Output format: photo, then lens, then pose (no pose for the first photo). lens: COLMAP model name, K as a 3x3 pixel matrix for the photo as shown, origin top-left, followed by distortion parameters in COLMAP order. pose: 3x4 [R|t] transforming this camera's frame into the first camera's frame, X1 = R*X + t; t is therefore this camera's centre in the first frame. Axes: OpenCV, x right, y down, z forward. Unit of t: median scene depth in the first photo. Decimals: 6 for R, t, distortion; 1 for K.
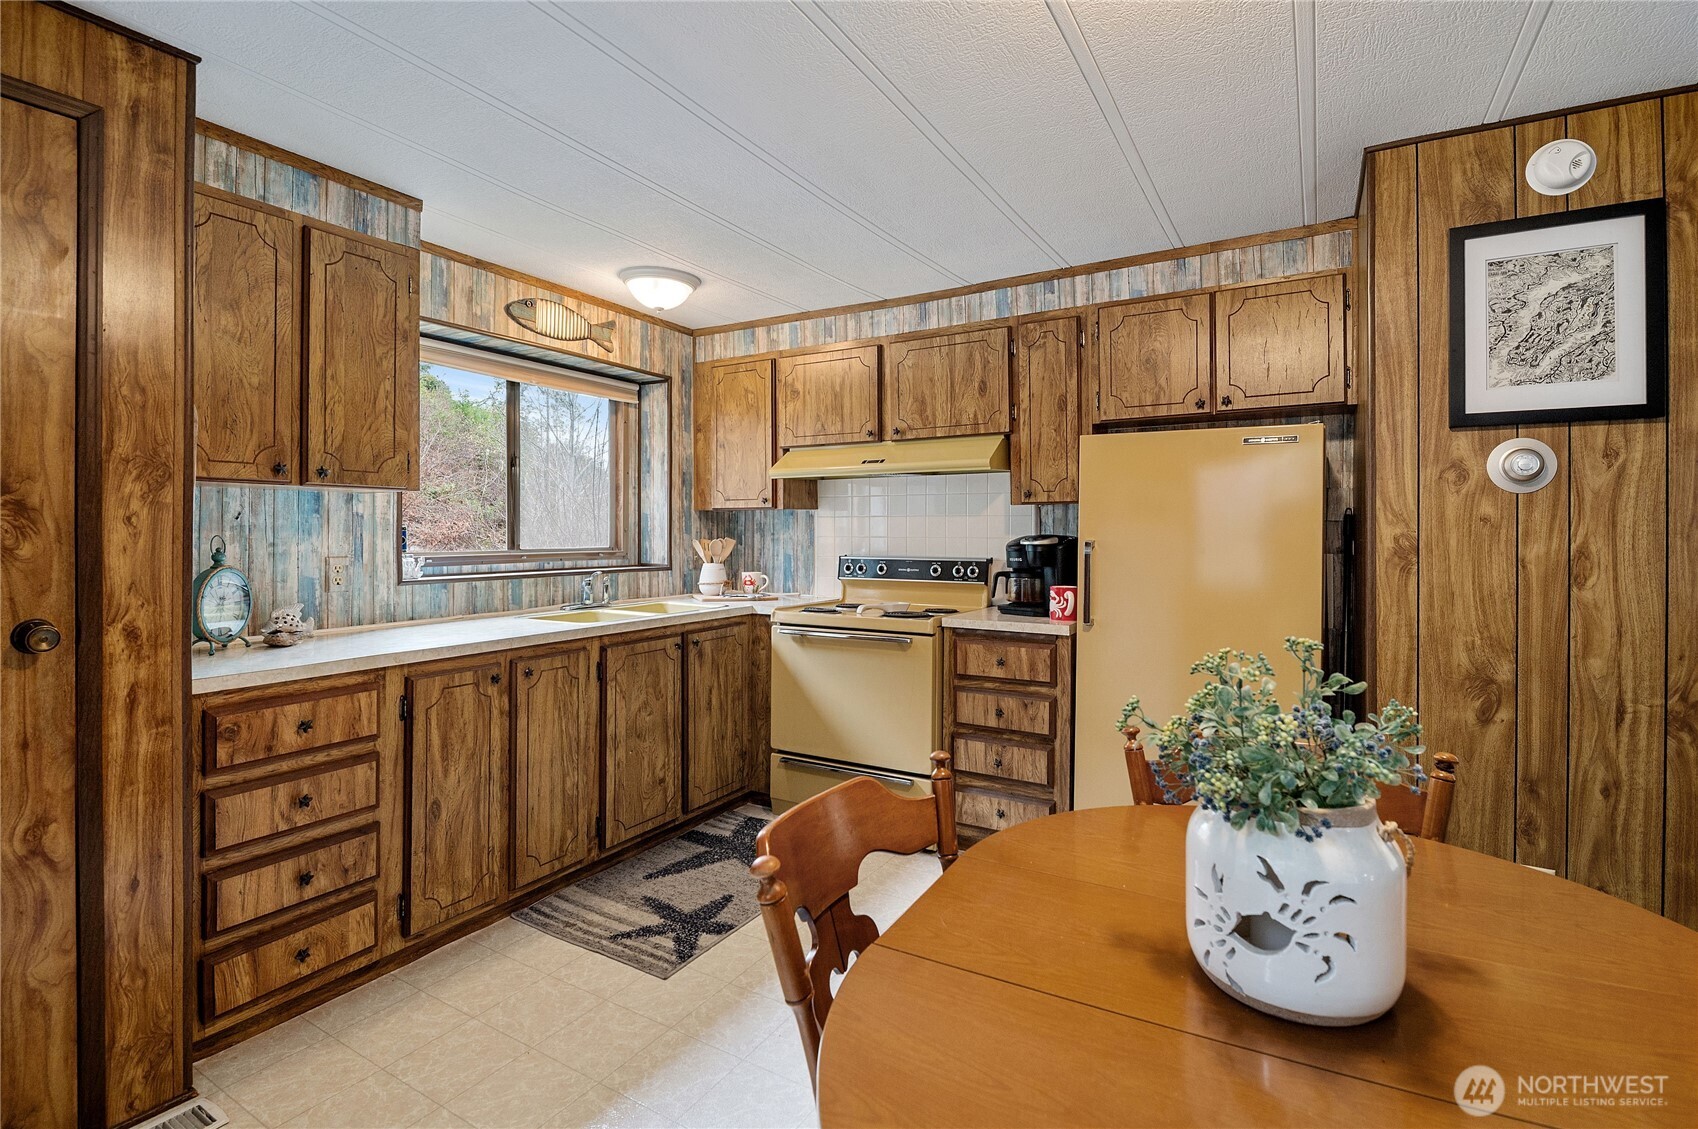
lens RADIAL K [[791.5, 0, 855.2], [0, 791.5, 528.1], [0, 0, 1]] dist [0.002034, -0.010641]
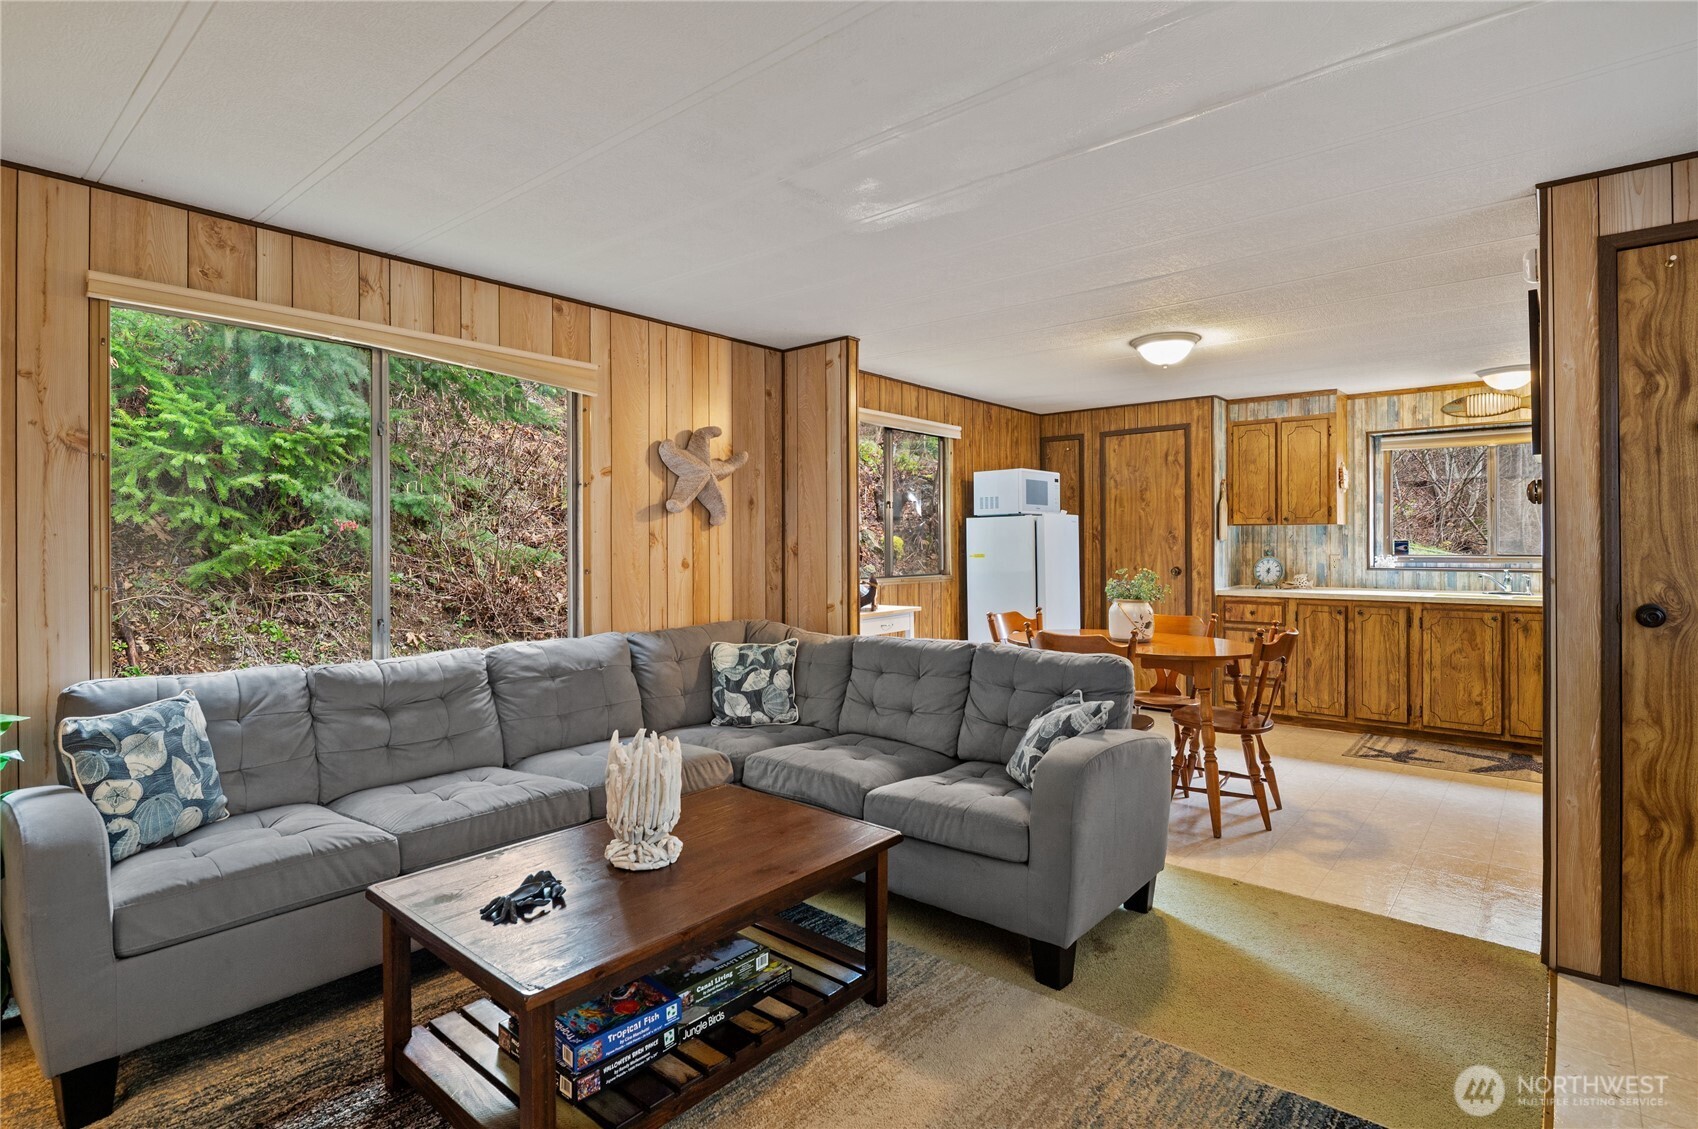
lens RADIAL K [[828.8, 0, 856.1], [0, 828.8, 546.3], [0, 0, 1]] dist [0.000230, -0.000707]
pose [[-0.170650, 0.002178, -0.985329, 1.582066], [0.007113, 0.999974, 0.000979, 0.001656], [0.985306, -0.006841, -0.170661, 0.080312]]
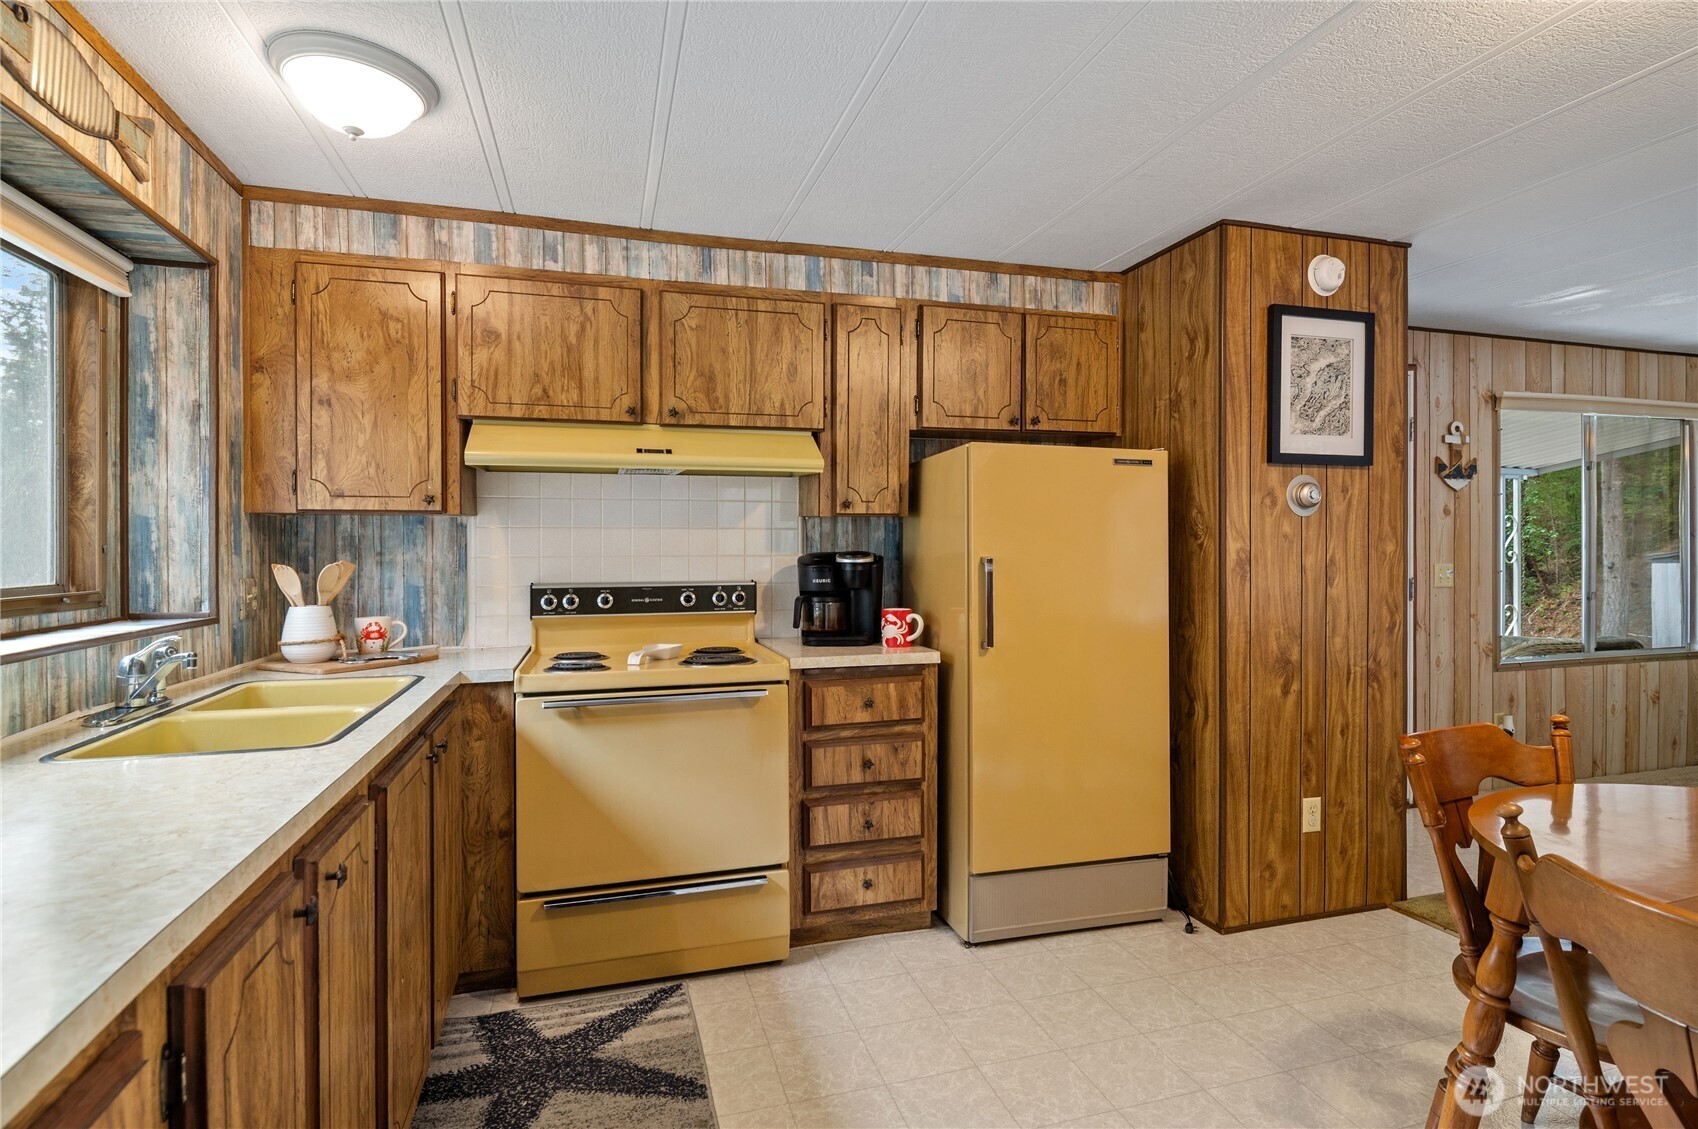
lens RADIAL K [[828.8, 0, 856.1], [0, 828.8, 546.3], [0, 0, 1]] dist [0.000230, -0.000707]
pose [[0.685316, -0.002729, 0.728240, -0.461247], [0.001563, 0.999996, 0.002276, 0.000883], [-0.728244, -0.000422, 0.685318, 0.405883]]
